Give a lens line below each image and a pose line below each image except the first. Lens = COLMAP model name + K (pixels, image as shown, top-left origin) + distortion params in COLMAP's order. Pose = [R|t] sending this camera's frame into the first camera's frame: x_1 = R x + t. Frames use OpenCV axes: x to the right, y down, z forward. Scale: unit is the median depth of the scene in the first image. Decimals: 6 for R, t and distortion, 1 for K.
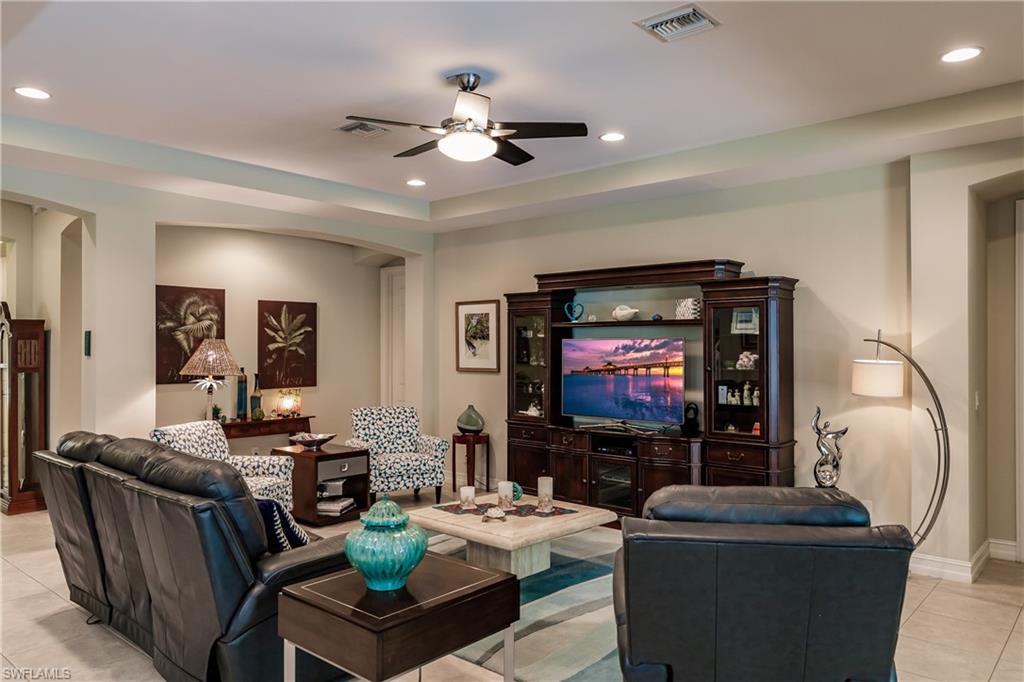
lens RADIAL K [[690.3, 0, 532.6], [0, 690.3, 343.9], [0, 0, 1]] dist [0.008169, 0.003031]
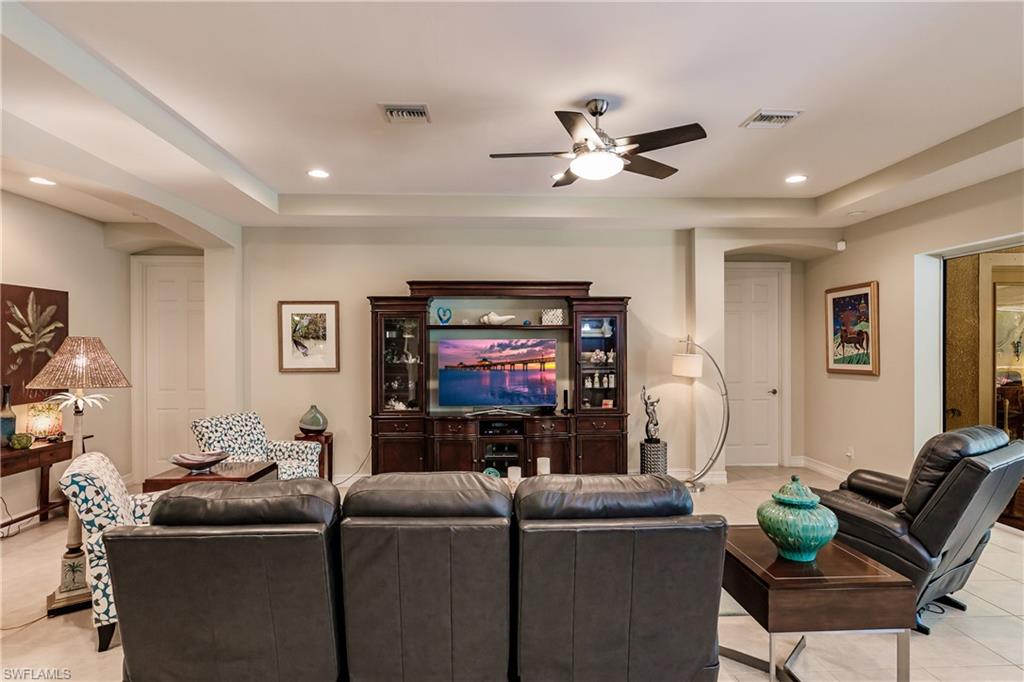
lens RADIAL K [[537.2, 0, 506.7], [0, 537.2, 348.9], [0, 0, 1]] dist [-0.001195, 0.001952]
pose [[0.733121, -0.005707, 0.680074, -0.441457], [0.000404, 0.999968, 0.007955, 0.000984], [-0.680098, -0.005557, 0.733100, 0.259588]]
